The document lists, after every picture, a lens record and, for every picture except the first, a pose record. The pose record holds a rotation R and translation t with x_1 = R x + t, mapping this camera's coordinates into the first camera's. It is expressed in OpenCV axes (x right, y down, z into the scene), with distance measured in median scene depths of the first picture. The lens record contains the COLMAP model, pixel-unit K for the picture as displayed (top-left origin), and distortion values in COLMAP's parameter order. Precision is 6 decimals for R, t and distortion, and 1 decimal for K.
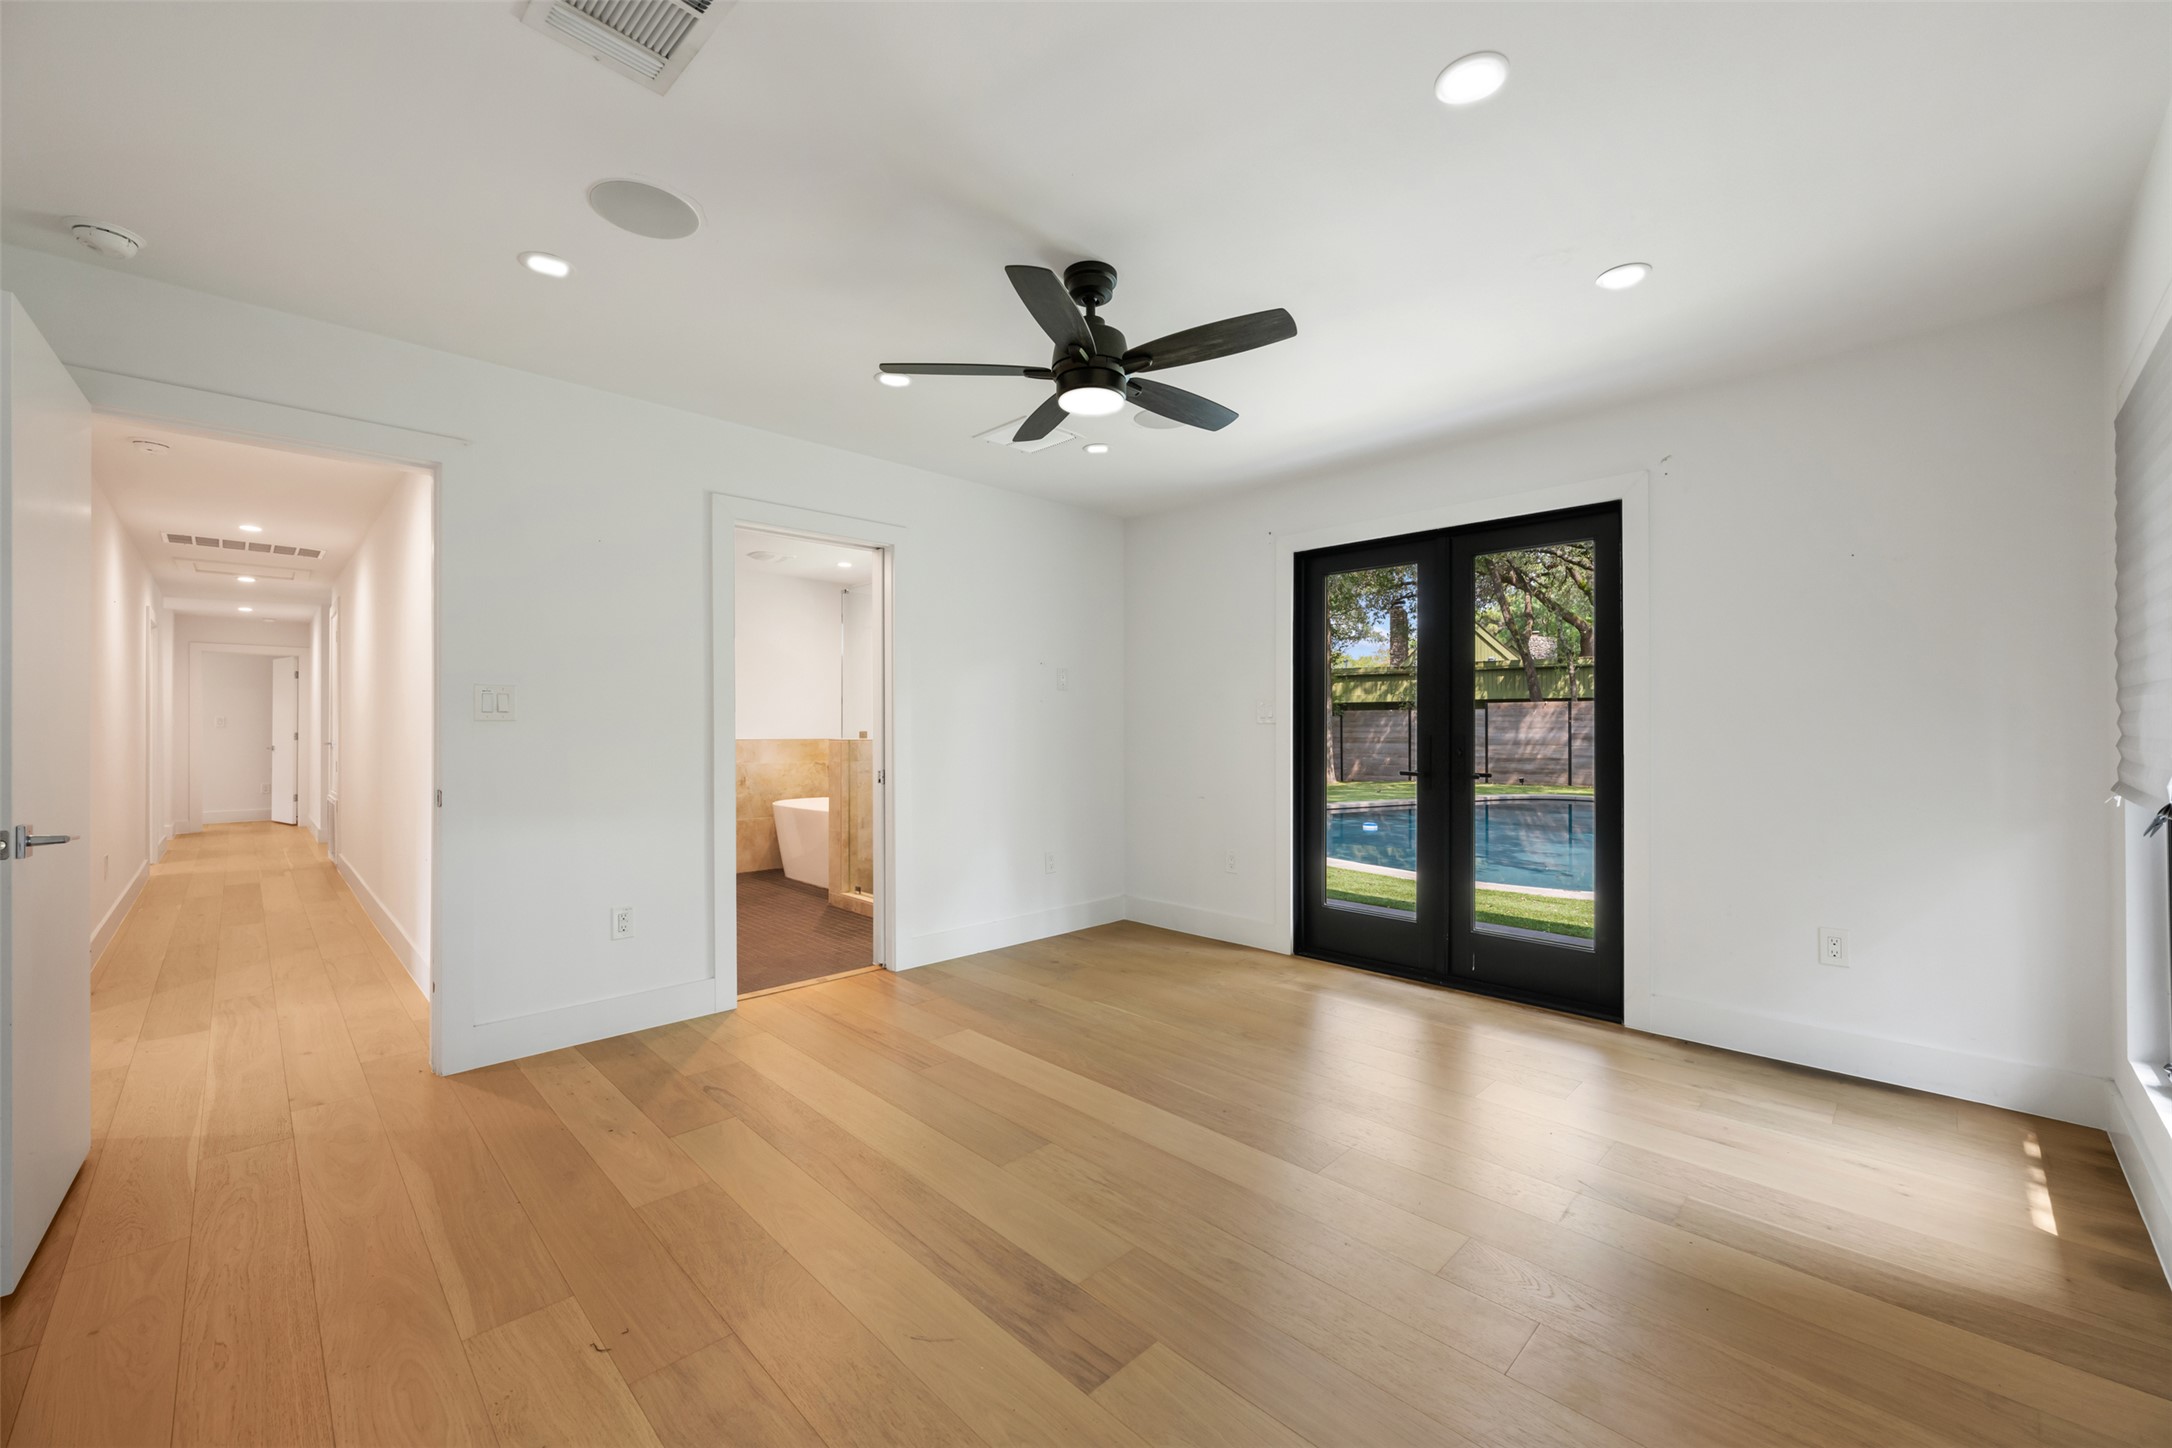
lens RADIAL K [[858.3, 0, 1086.2], [0, 858.3, 728.1], [0, 0, 1]] dist [-0.001652, 0.000065]
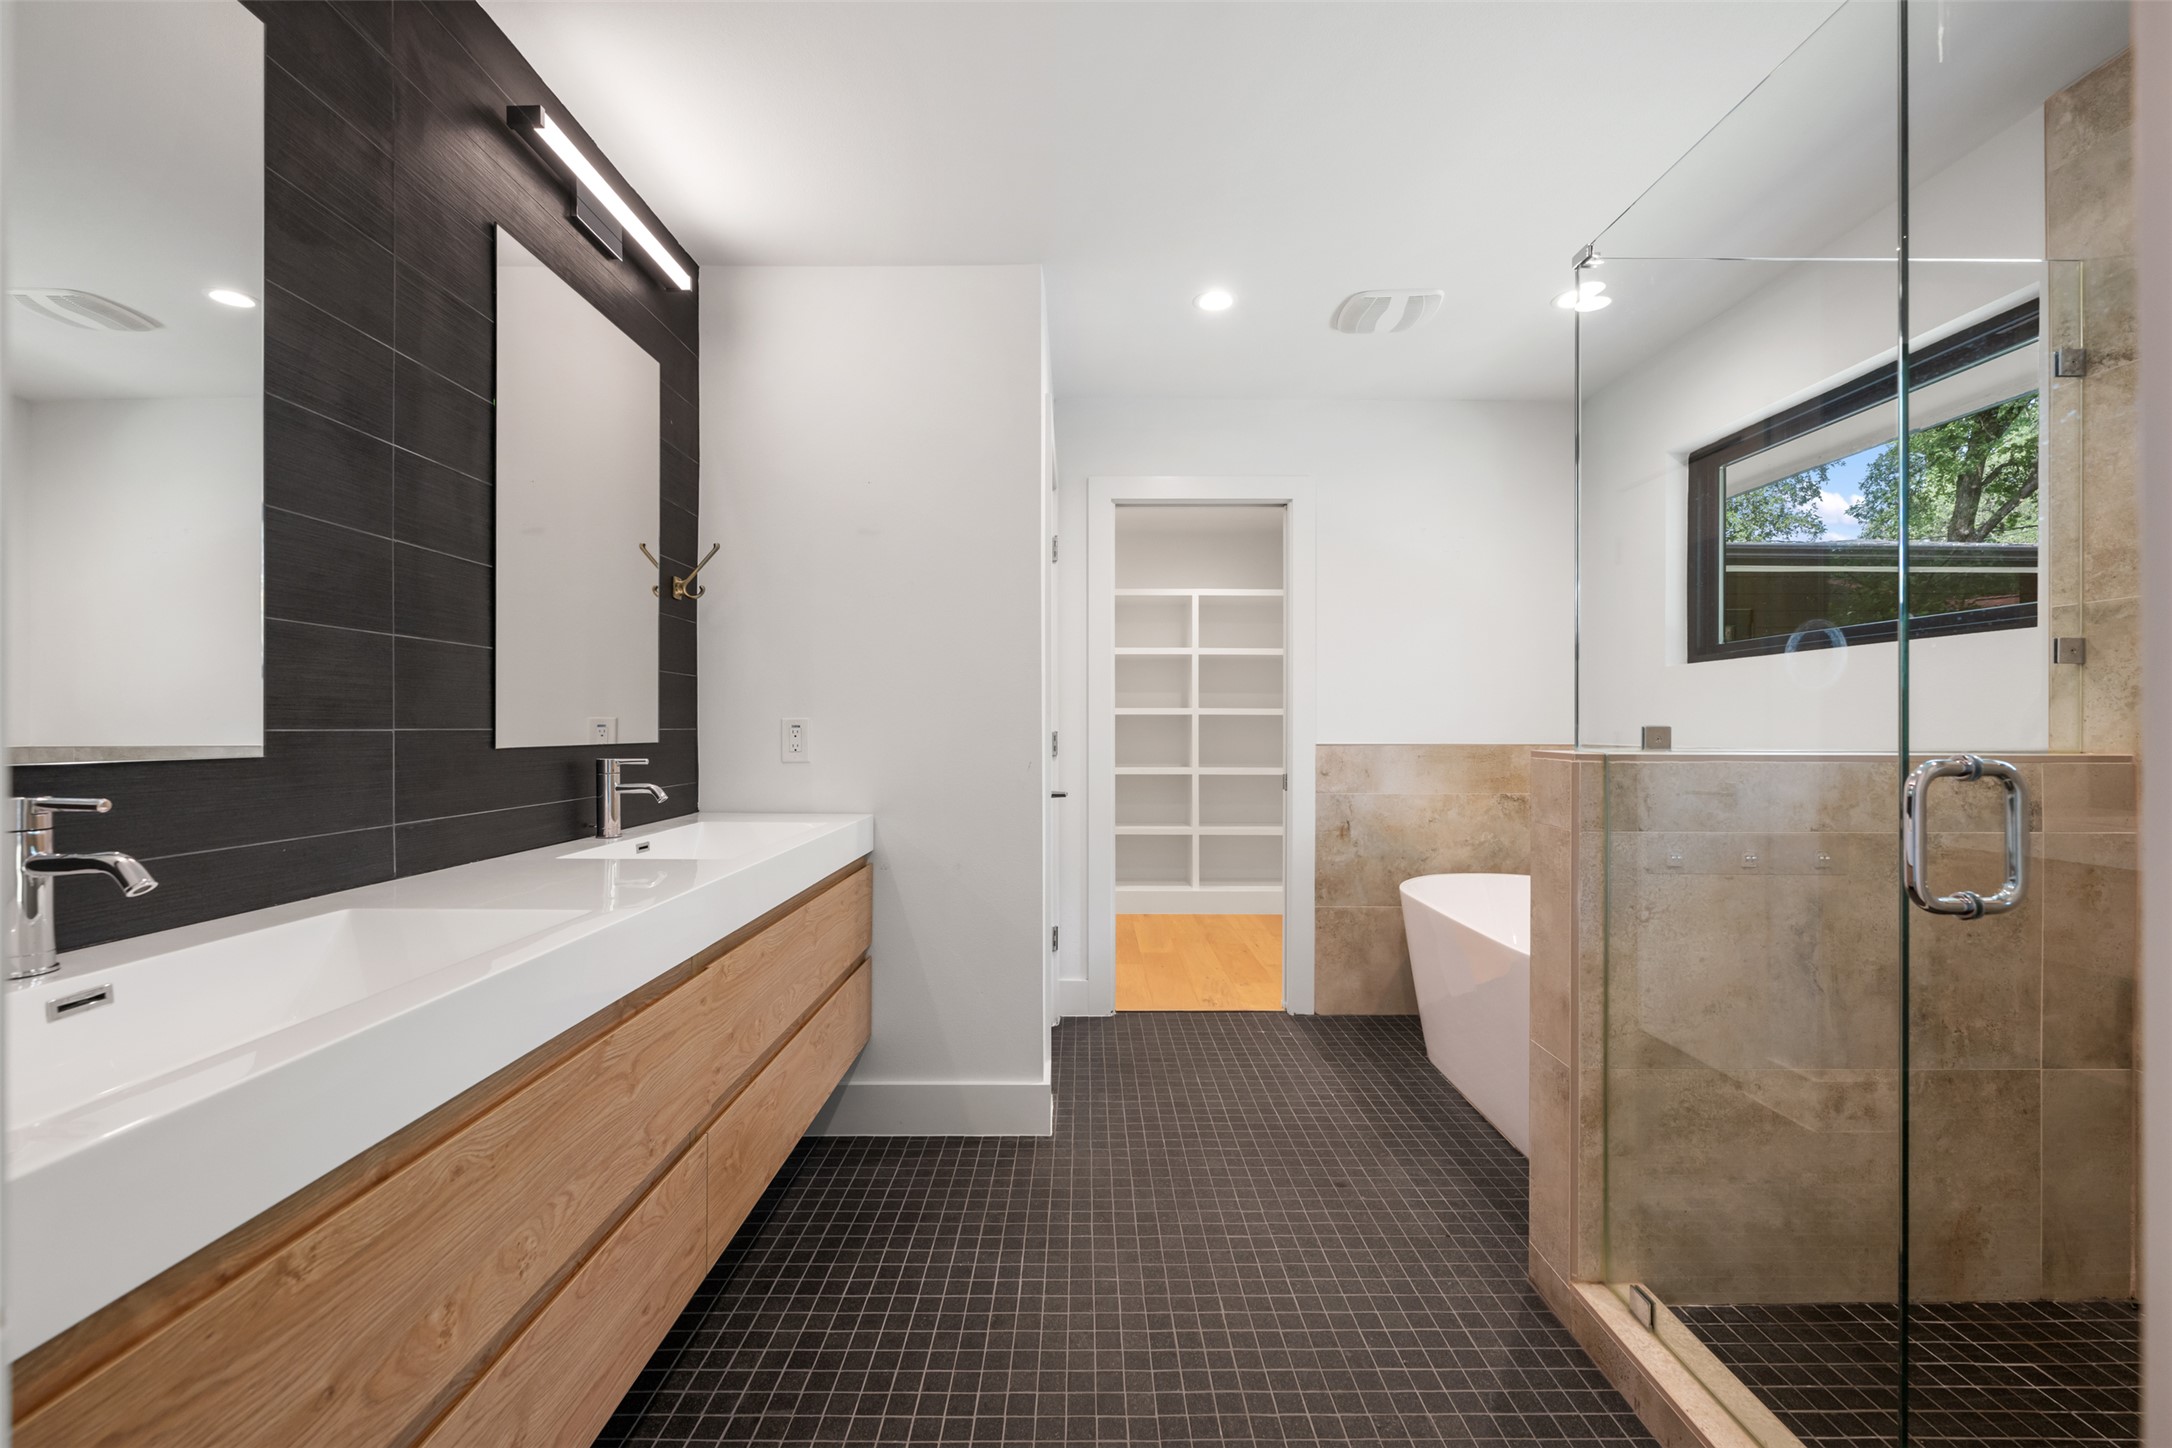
lens RADIAL K [[858.3, 0, 1086.2], [0, 858.3, 728.1], [0, 0, 1]] dist [-0.001652, 0.000065]
pose [[0.713397, -0.000634, -0.700759, -0.280900], [0.001485, 0.999999, 0.000607, 0.006061], [0.700758, -0.001474, 0.713398, 0.950092]]
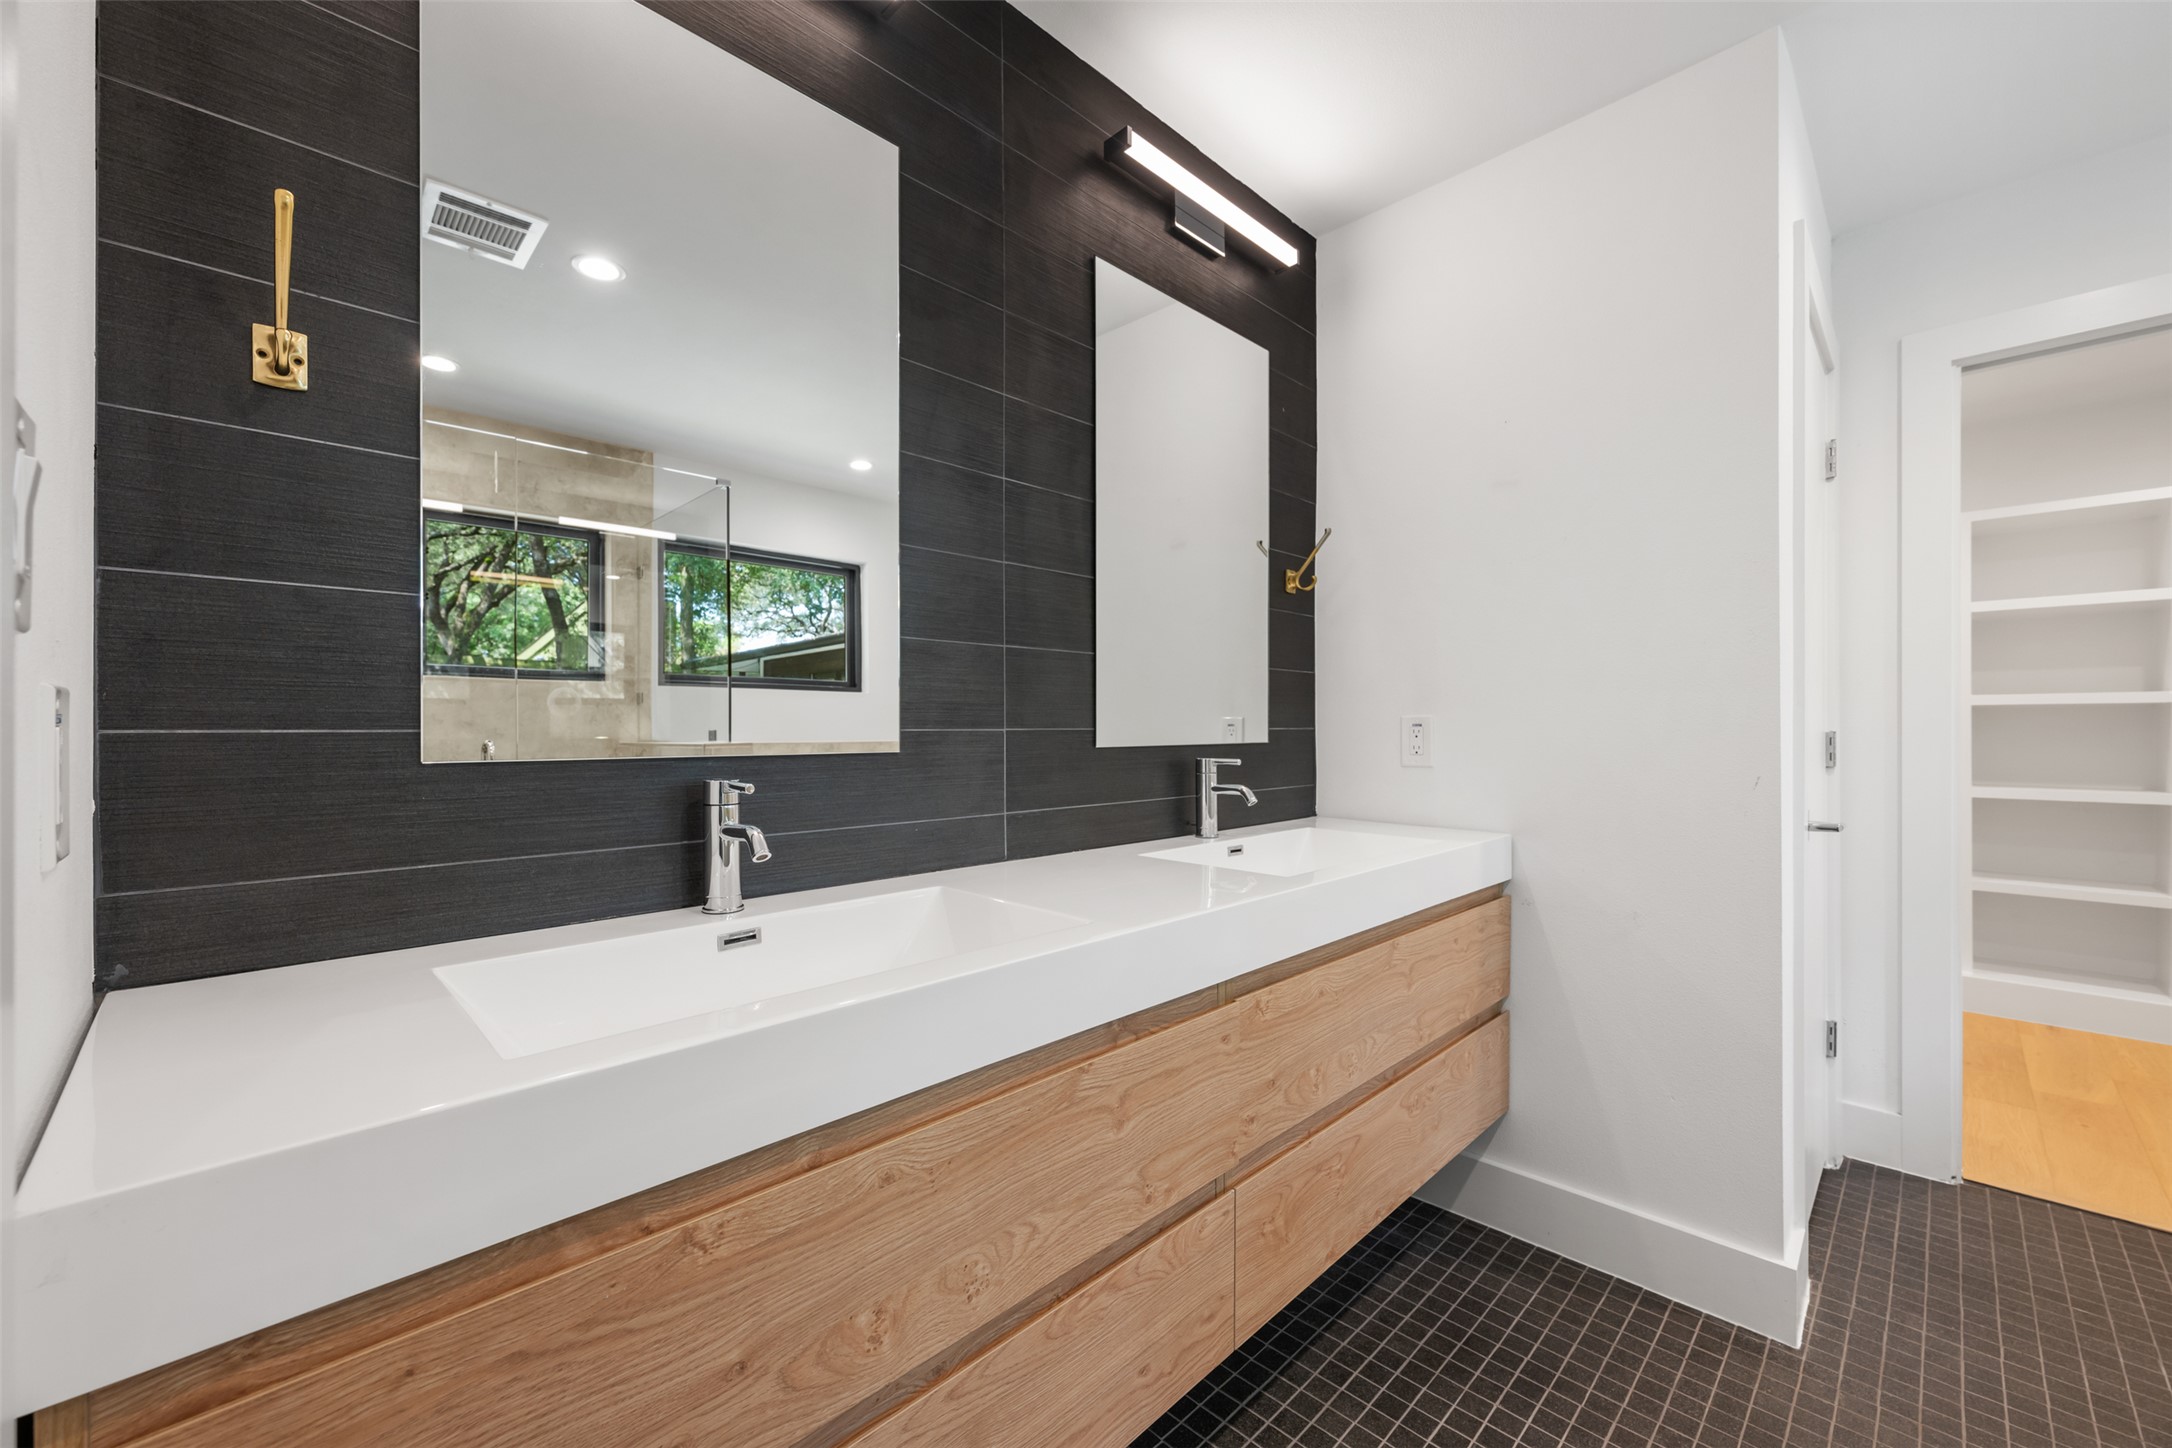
lens RADIAL K [[854.9, 0, 1087.6], [0, 854.9, 730.4], [0, 0, 1]] dist [-0.000579, 0.000076]
pose [[0.002914, 0.001832, -0.999994, -0.329858], [0.004056, 0.999990, 0.001844, 0.006325], [0.999988, -0.004062, 0.002906, 1.035853]]
